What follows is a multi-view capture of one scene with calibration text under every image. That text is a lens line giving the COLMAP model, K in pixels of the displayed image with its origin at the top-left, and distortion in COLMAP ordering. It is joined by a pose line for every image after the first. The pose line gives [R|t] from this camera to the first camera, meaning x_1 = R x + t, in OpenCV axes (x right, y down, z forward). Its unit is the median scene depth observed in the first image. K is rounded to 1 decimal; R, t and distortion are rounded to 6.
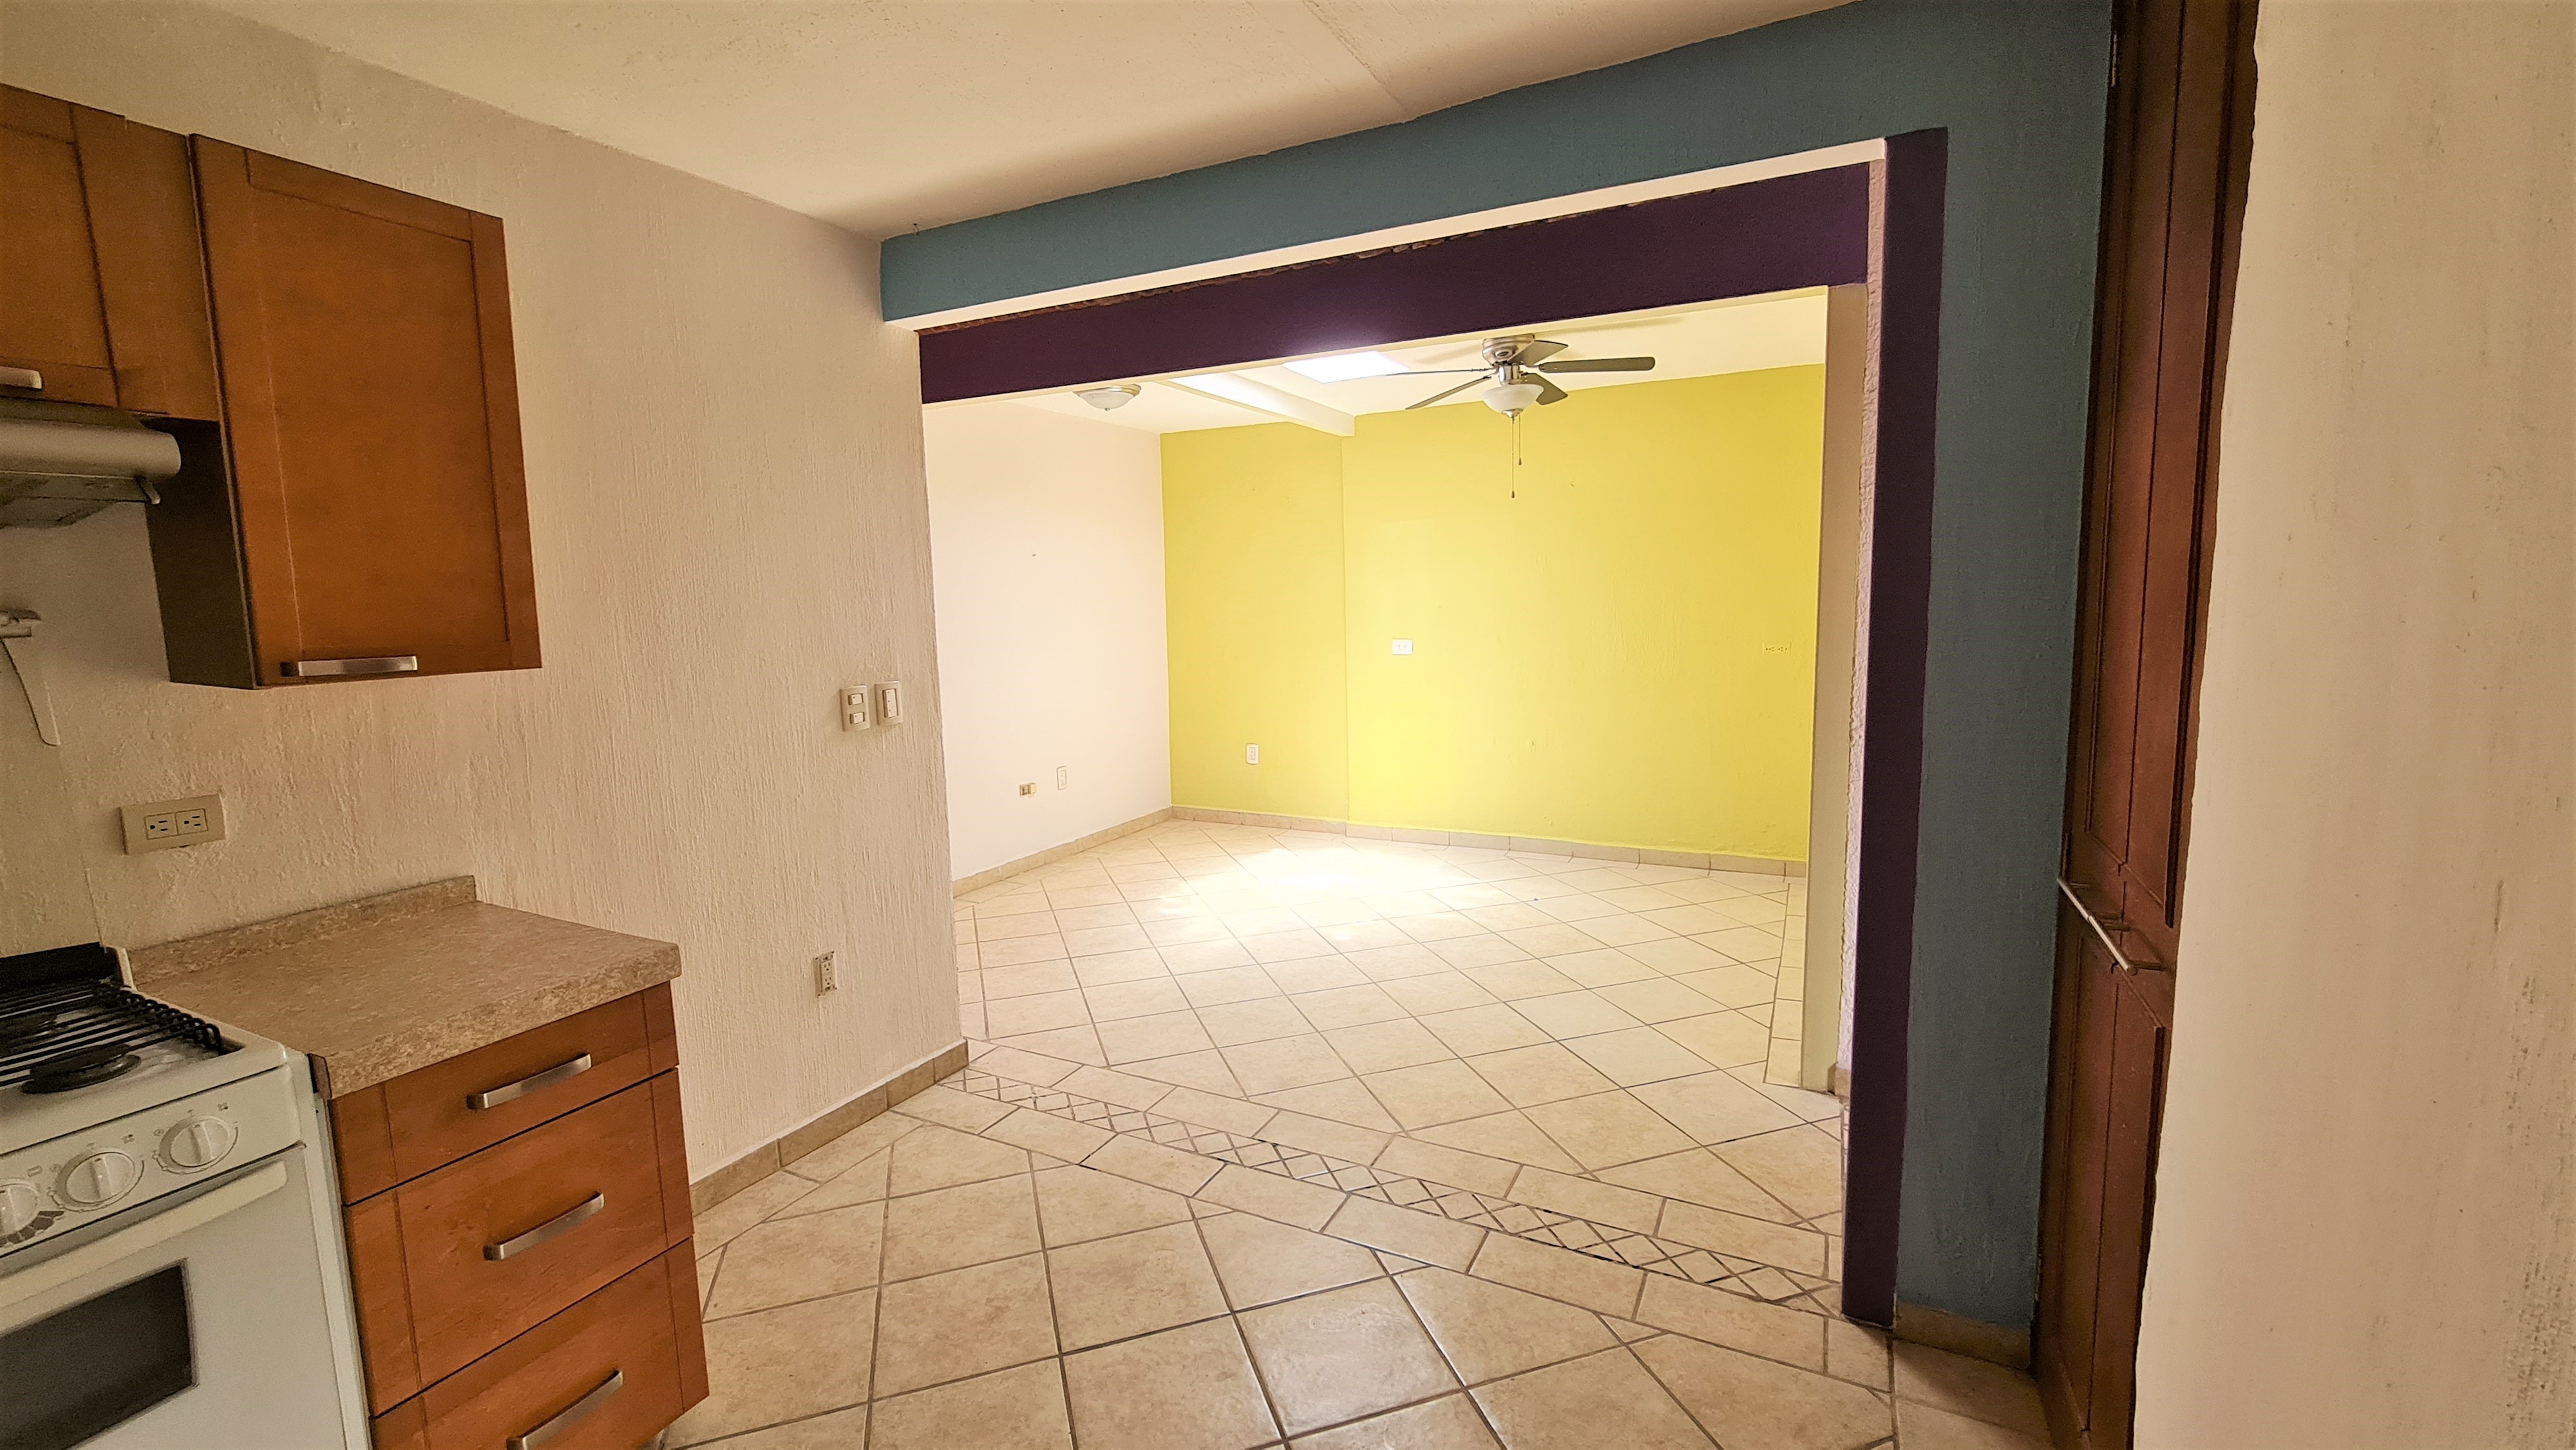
lens RADIAL K [[1079.3, 0, 1288.0], [0, 1079.3, 725.0], [0, 0, 1]] dist [-0.001249, -0.000236]
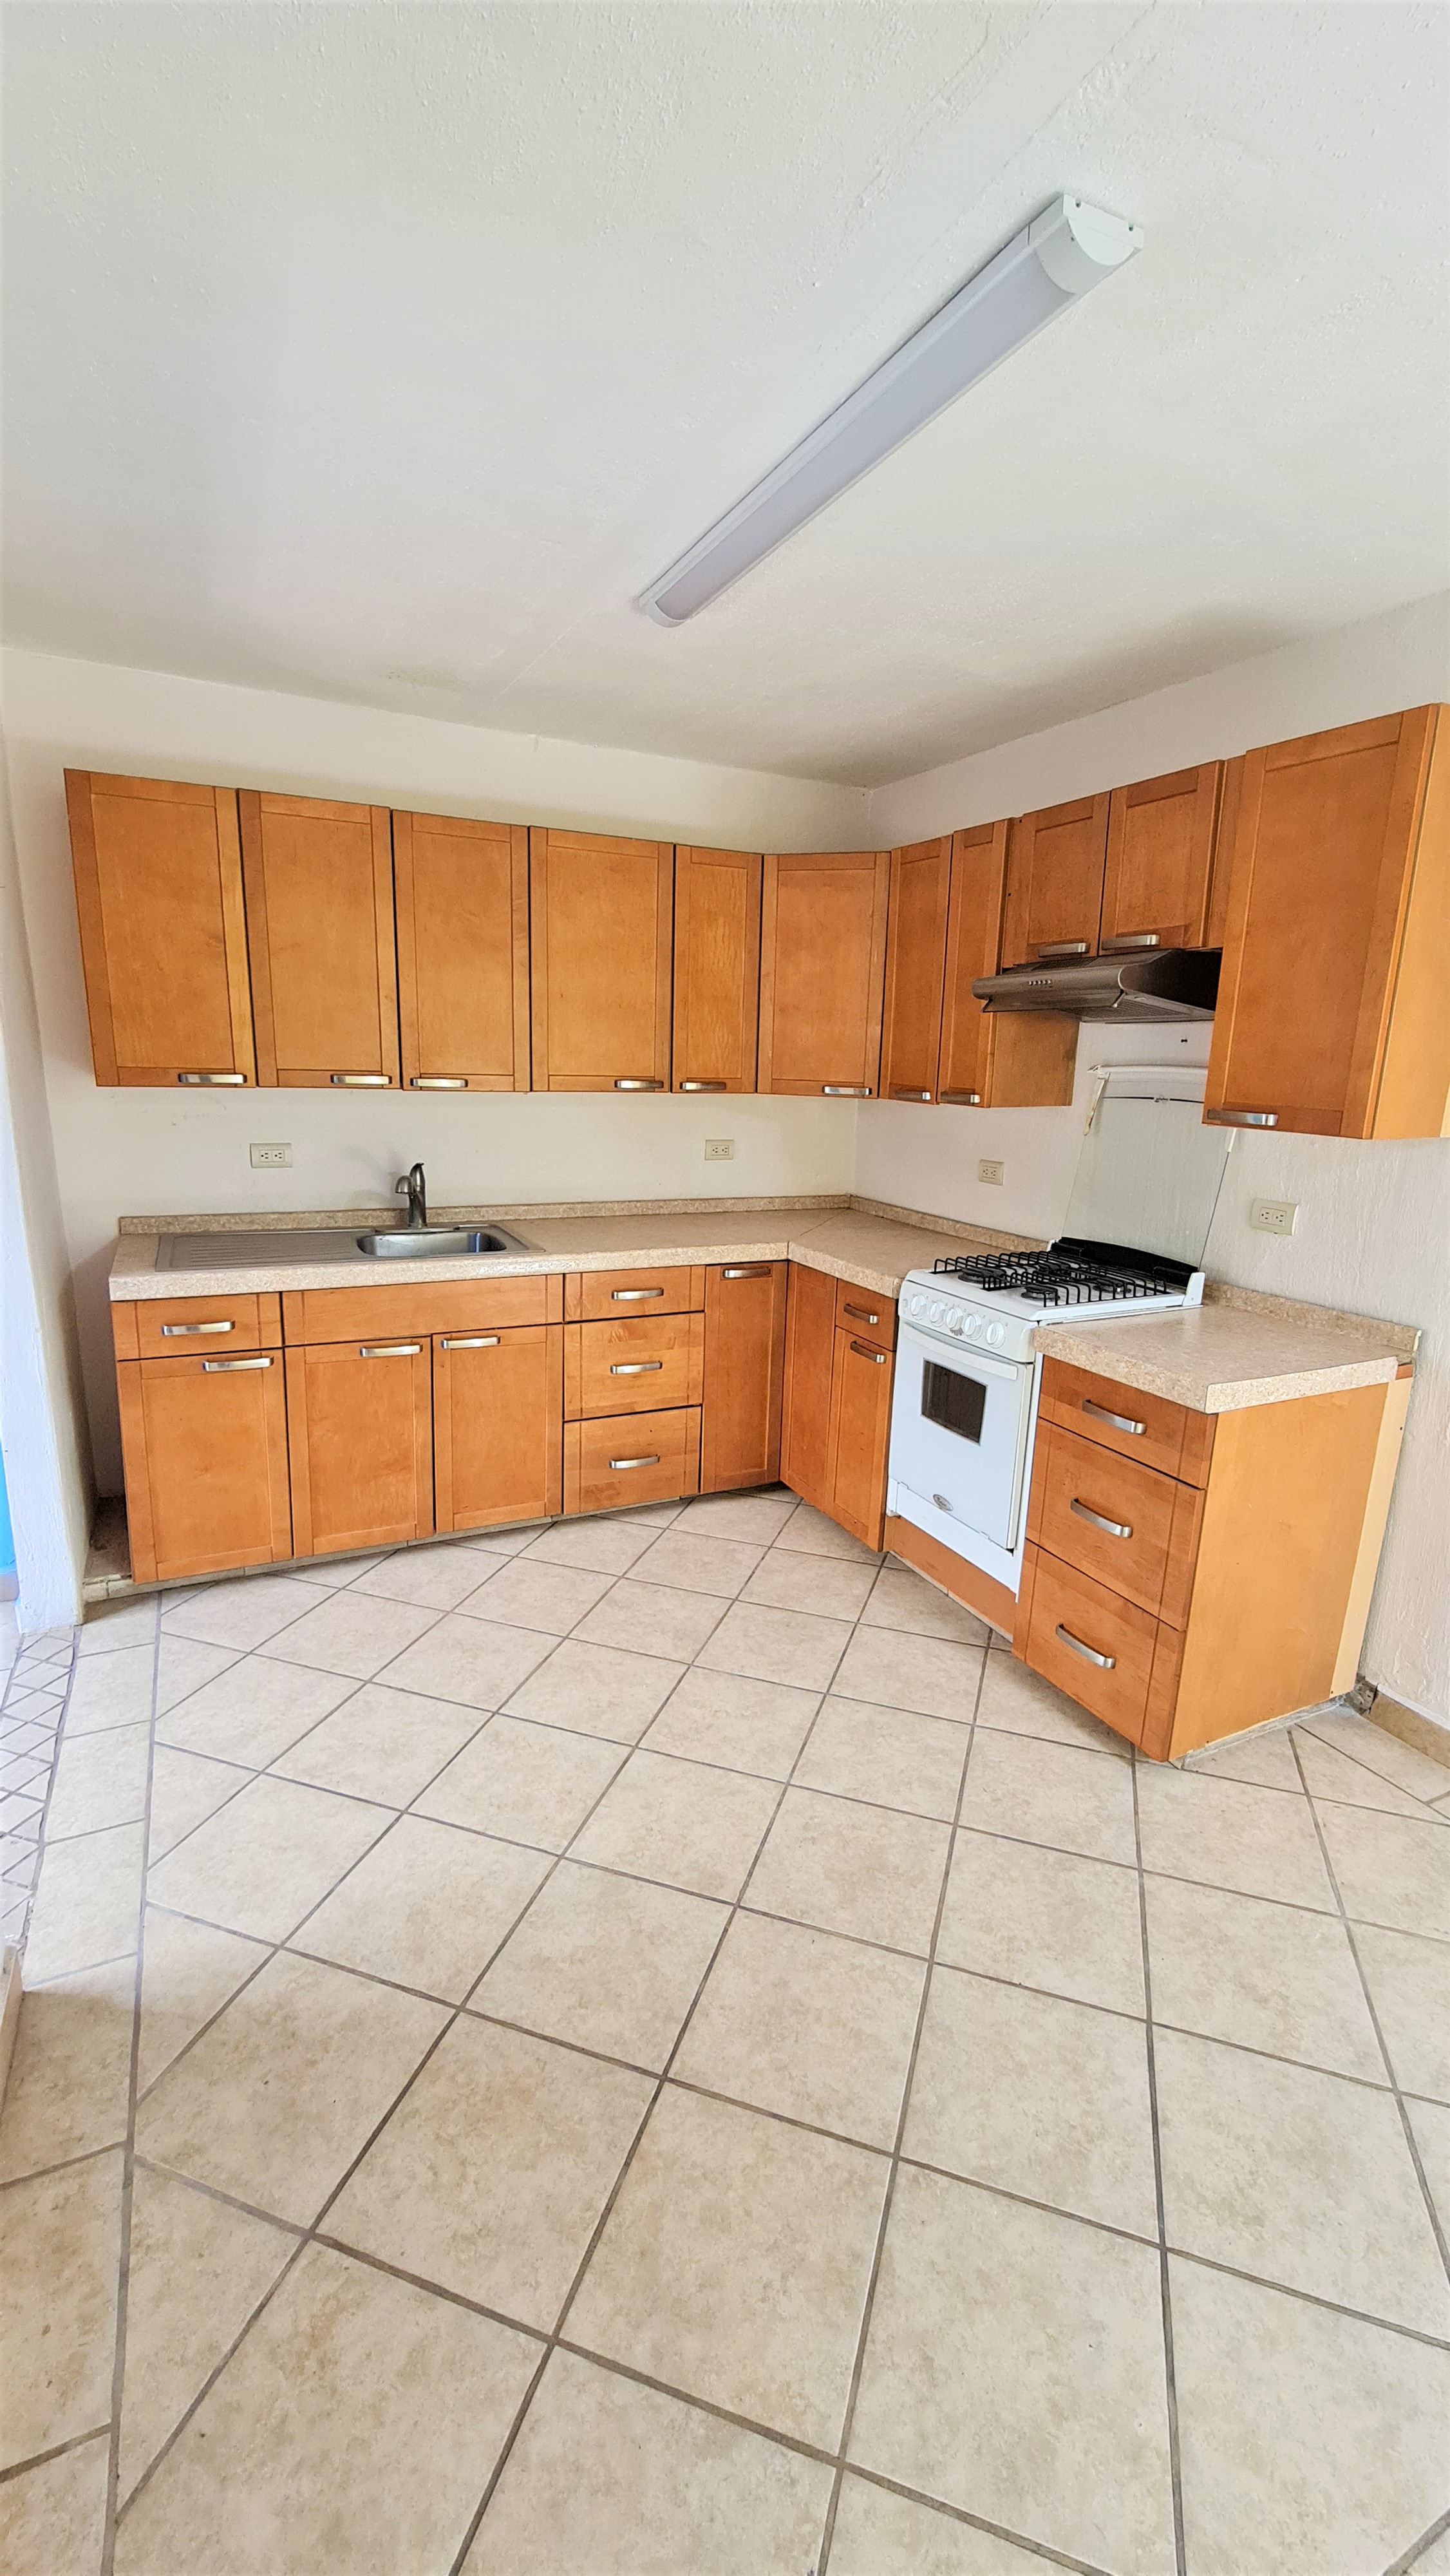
lens RADIAL K [[1079.3, 0, 725.0], [0, 1079.3, 1288.0], [0, 0, 1]] dist [-0.001249, -0.000236]
pose [[-0.610249, 0.174212, -0.772817, 0.627968], [-0.111553, 0.946904, 0.301543, -0.184226], [0.784316, 0.270226, -0.558413, 1.273478]]
